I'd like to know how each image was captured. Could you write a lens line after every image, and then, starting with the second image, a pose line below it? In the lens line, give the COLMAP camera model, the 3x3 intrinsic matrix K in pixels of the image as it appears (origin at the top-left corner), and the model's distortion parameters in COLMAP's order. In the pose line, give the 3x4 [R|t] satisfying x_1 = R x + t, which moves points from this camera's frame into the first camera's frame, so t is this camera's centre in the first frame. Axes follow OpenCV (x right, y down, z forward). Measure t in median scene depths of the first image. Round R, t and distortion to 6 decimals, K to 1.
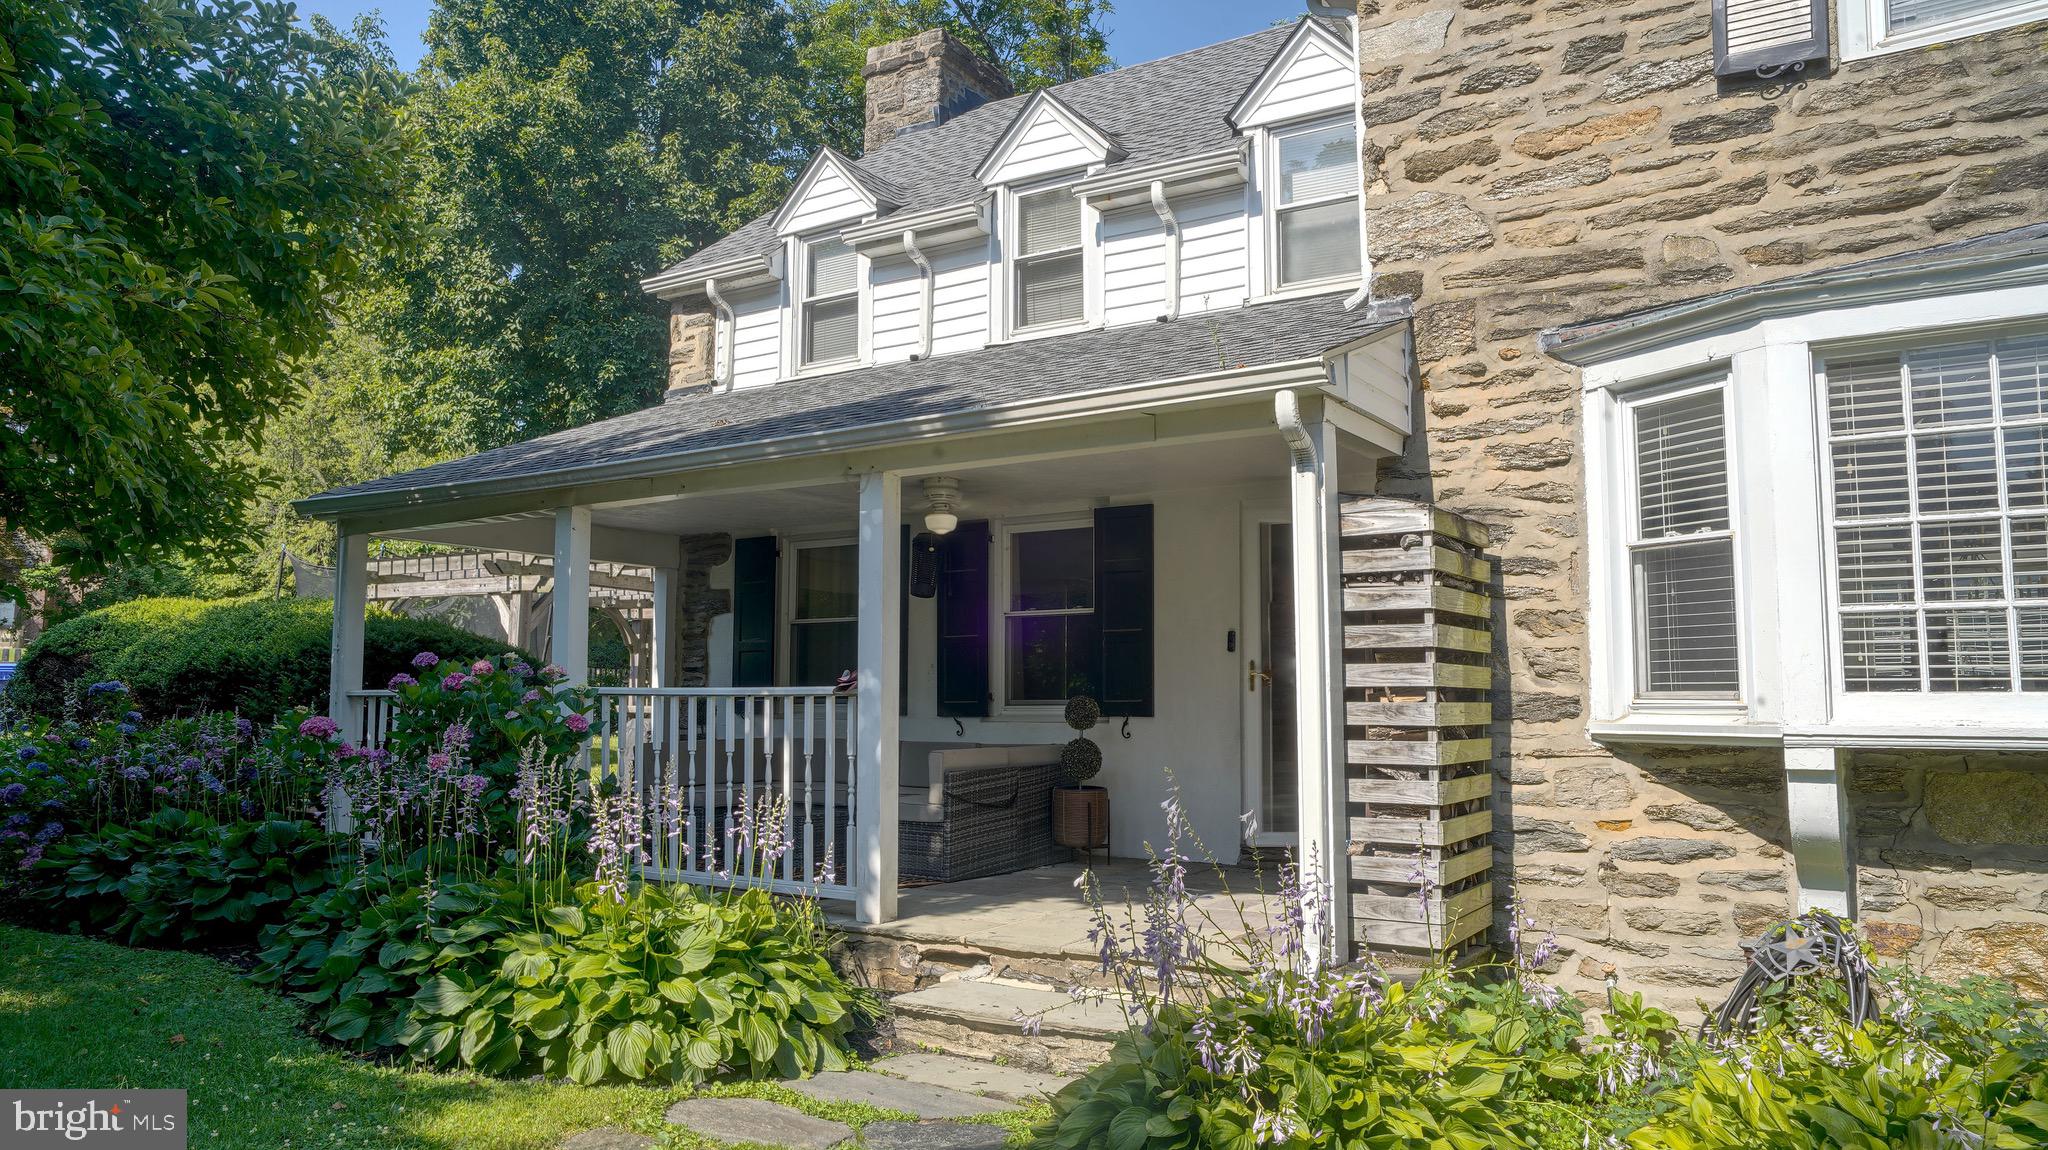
lens RADIAL K [[1387.0, 0, 1024.6], [0, 1387.0, 561.4], [0, 0, 1]] dist [-0.067568, 0.002108]
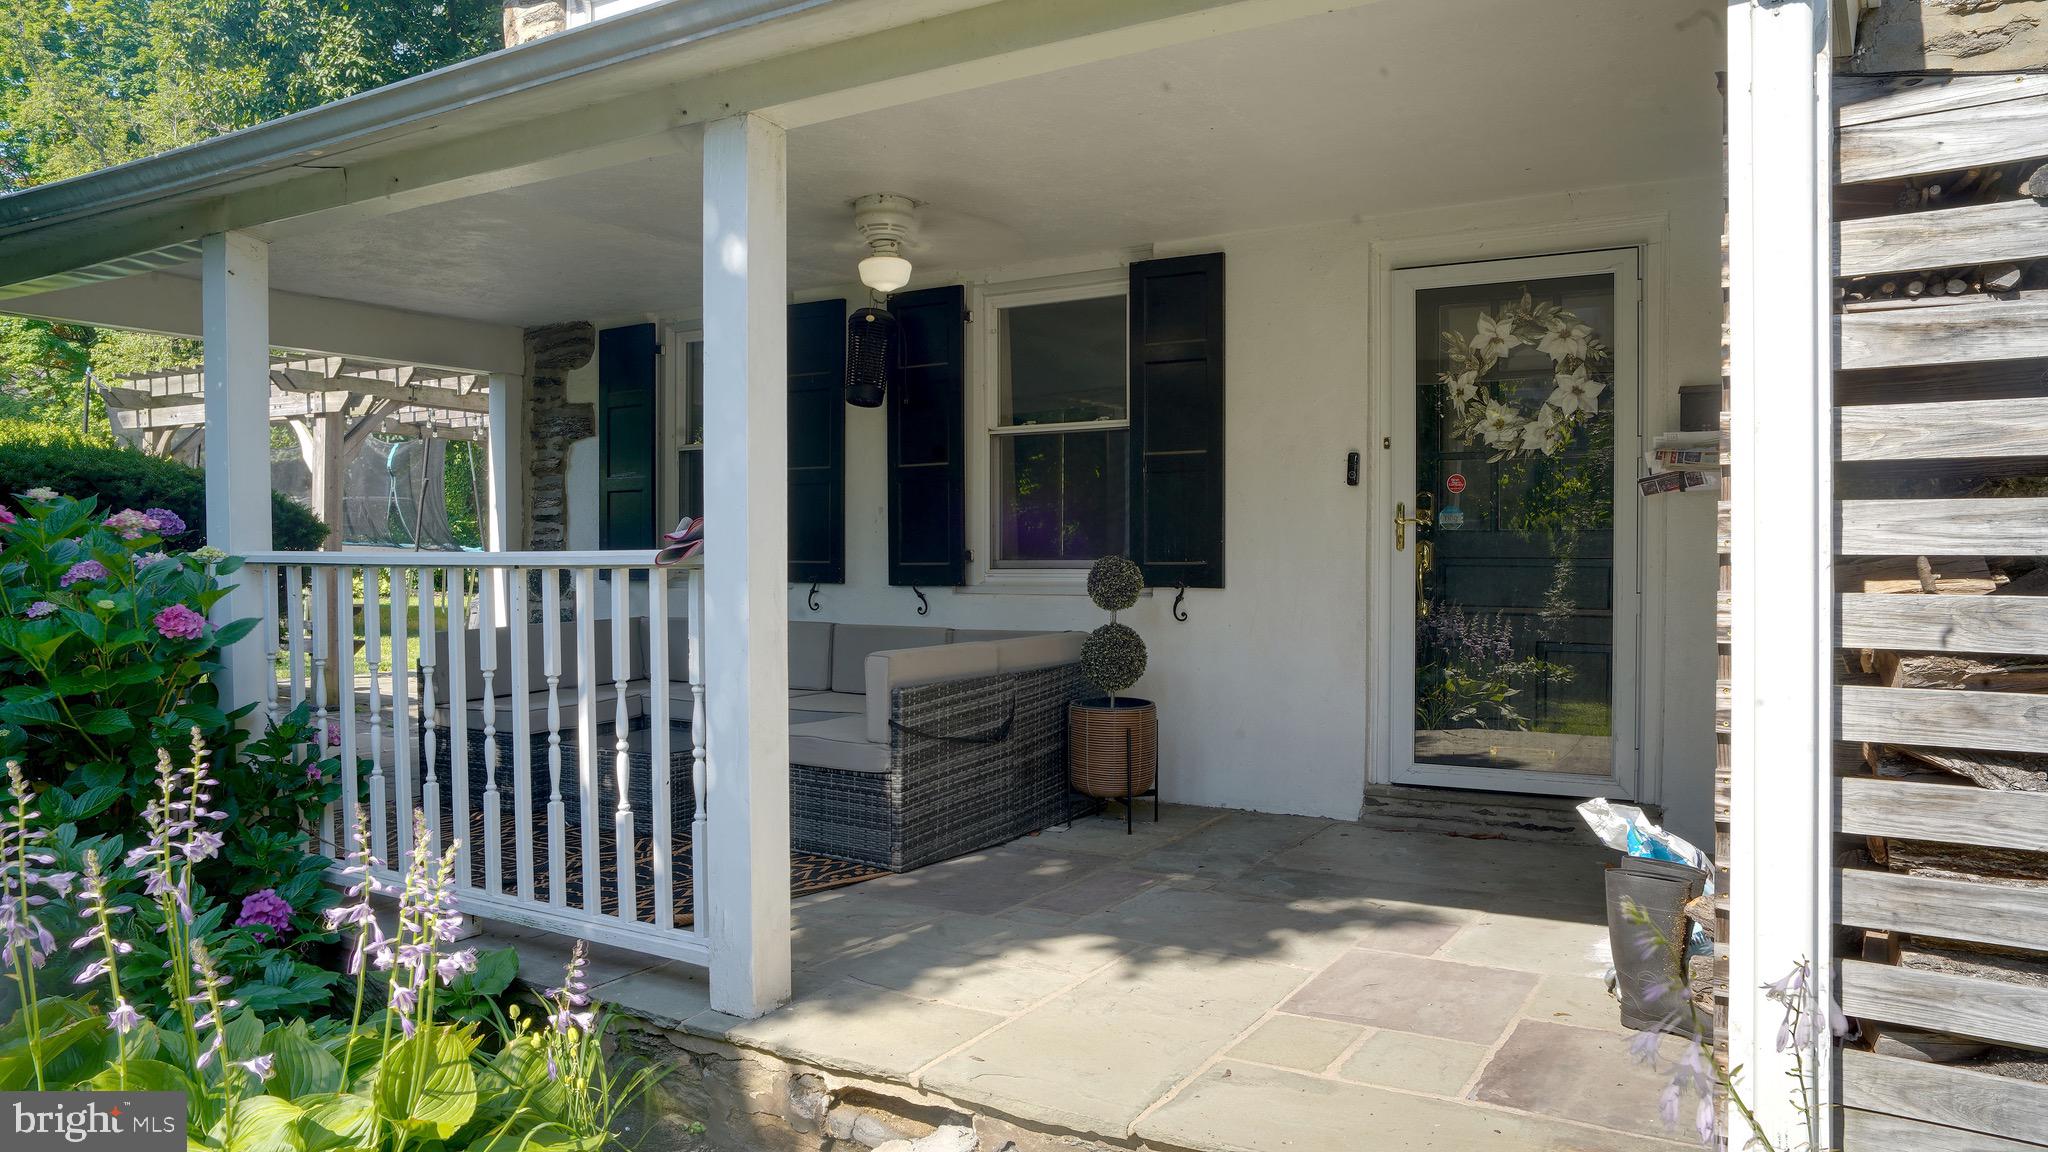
lens RADIAL K [[1387.0, 0, 1016.8], [0, 1387.0, 573.5], [0, 0, 1]] dist [-0.067568, 0.002108]
pose [[0.999933, -0.004680, 0.010611, -0.009619], [0.003378, 0.992827, 0.119512, 0.029558], [-0.011094, -0.119468, 0.992776, 0.376492]]
